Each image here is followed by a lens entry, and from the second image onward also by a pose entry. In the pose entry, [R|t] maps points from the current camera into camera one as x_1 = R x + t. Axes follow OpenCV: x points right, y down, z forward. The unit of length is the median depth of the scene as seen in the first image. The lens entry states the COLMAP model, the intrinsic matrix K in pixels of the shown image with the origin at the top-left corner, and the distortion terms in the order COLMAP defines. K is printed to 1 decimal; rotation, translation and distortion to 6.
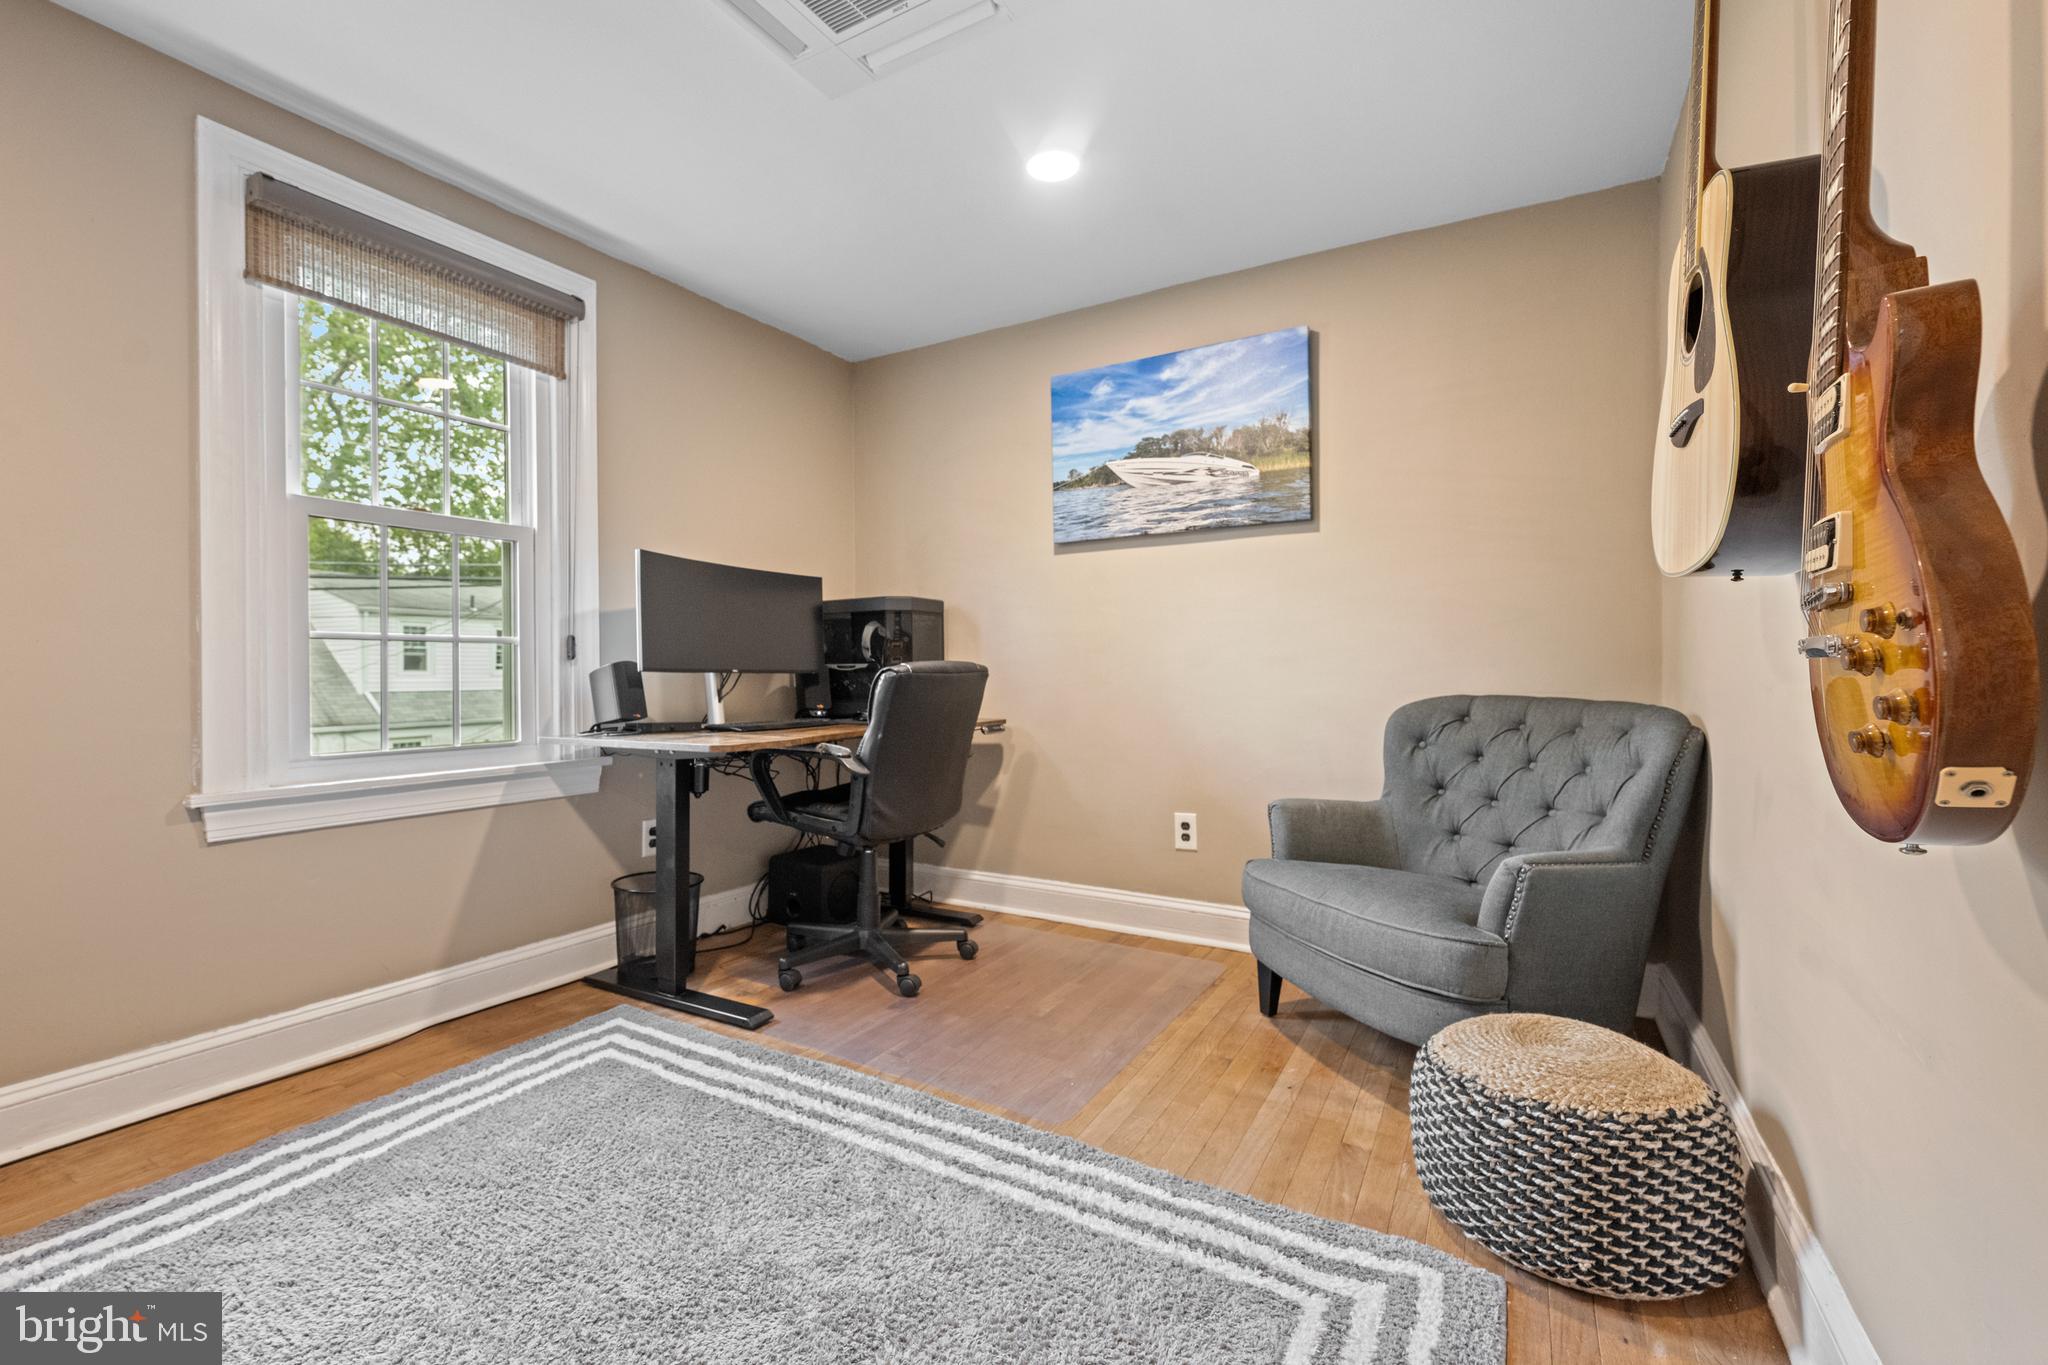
lens RADIAL K [[875.8, 0, 1022.6], [0, 875.8, 653.0], [0, 0, 1]] dist [-0.001371, -0.000153]
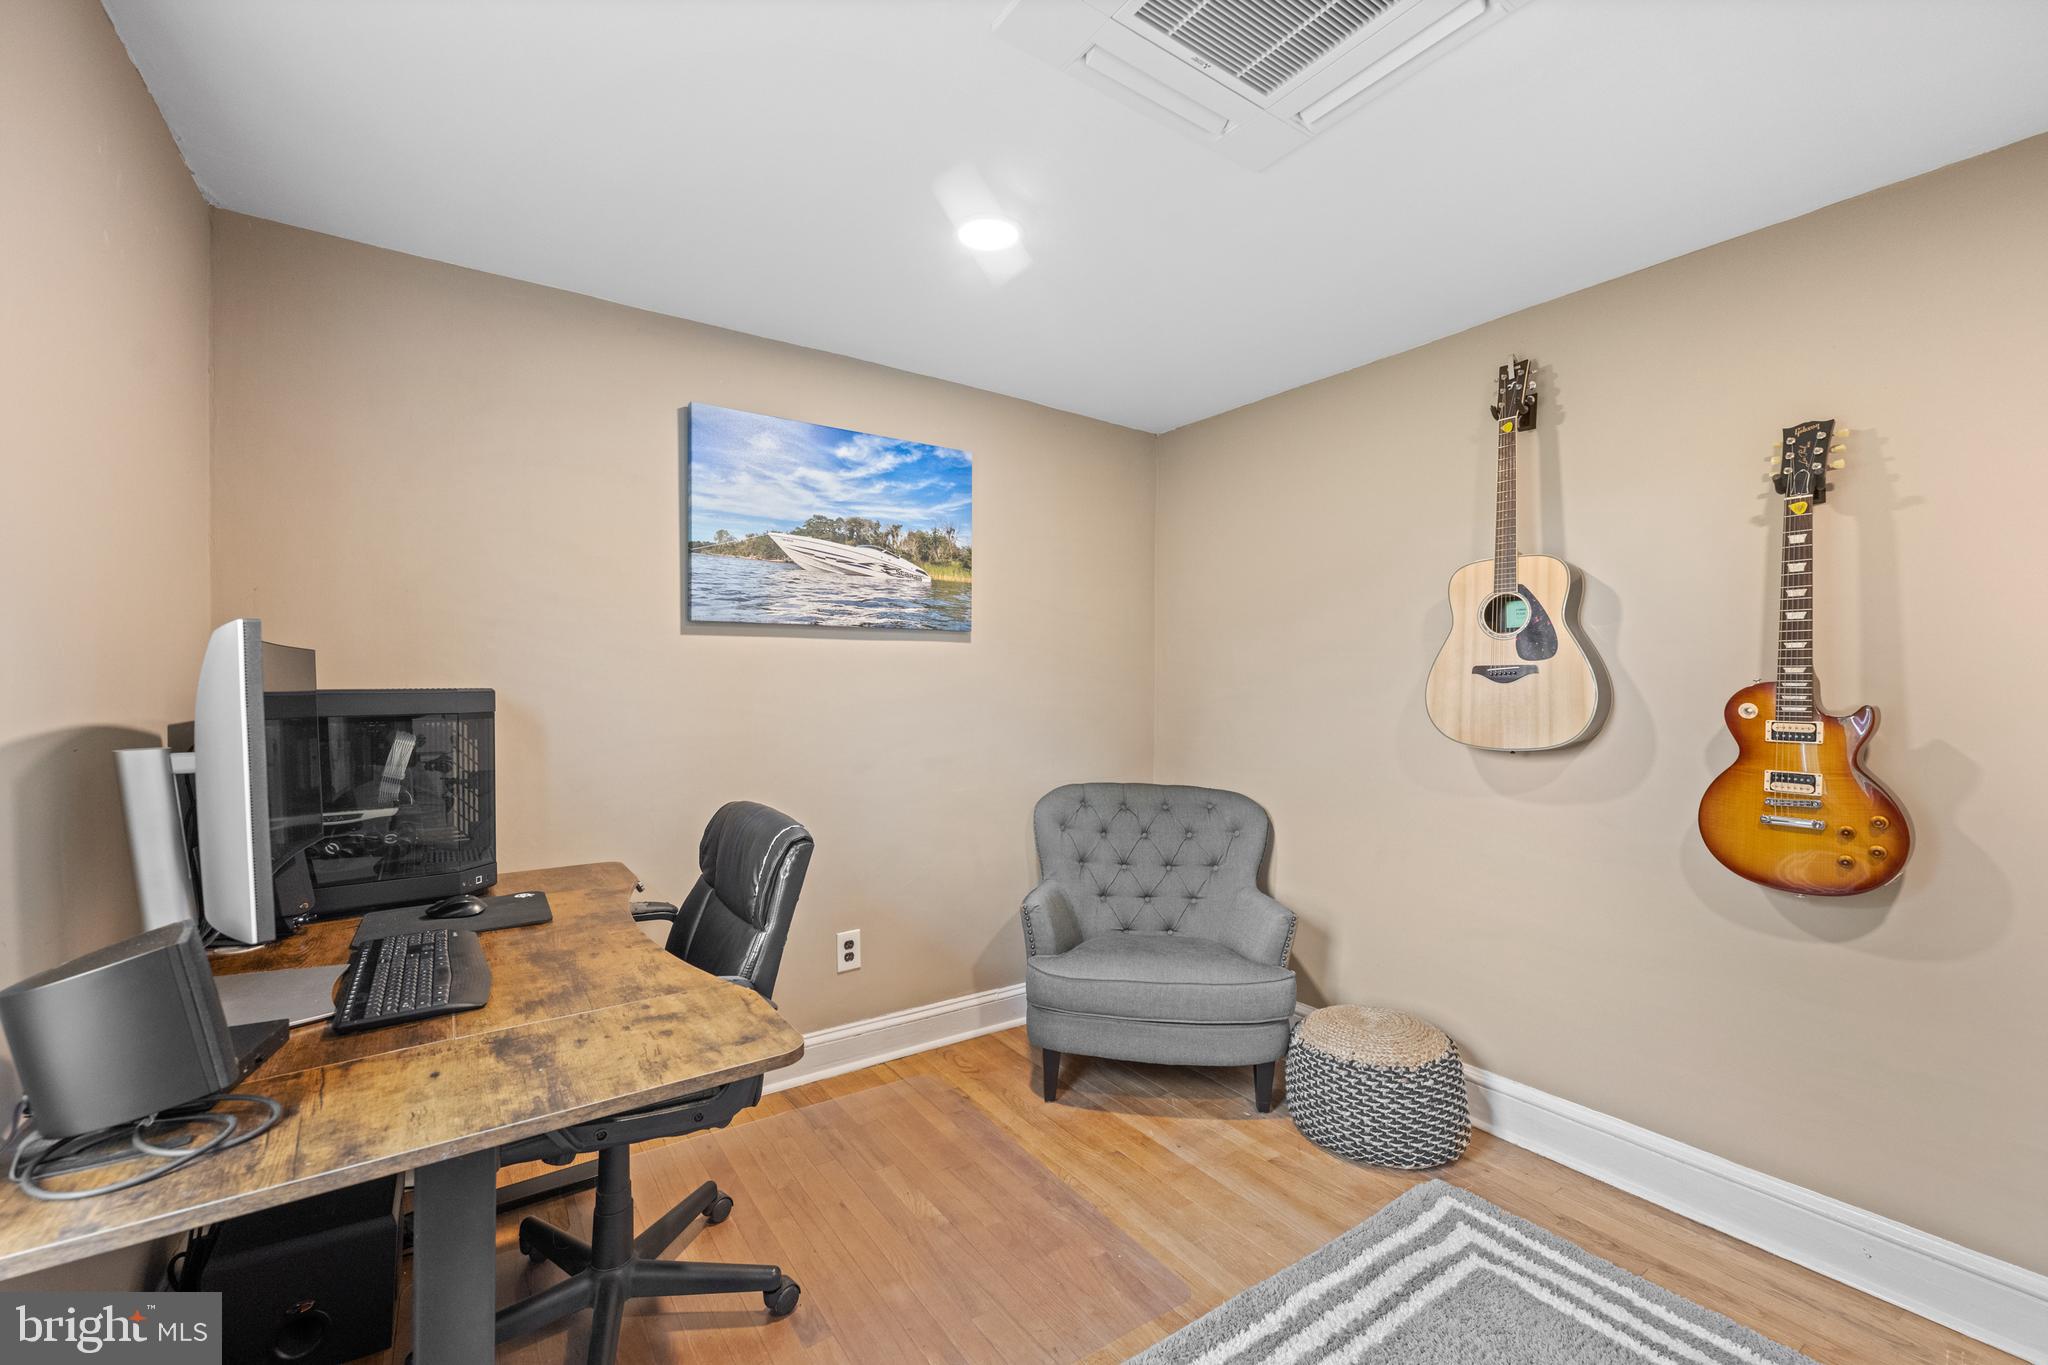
lens RADIAL K [[821.6, 0, 1016.7], [0, 821.6, 669.0], [0, 0, 1]] dist [-0.000546, -0.000307]
pose [[0.432577, 0.021717, 0.901336, -0.529985], [-0.024874, 0.999617, -0.012148, -0.088379], [-0.901254, -0.017166, 0.432951, 0.470610]]
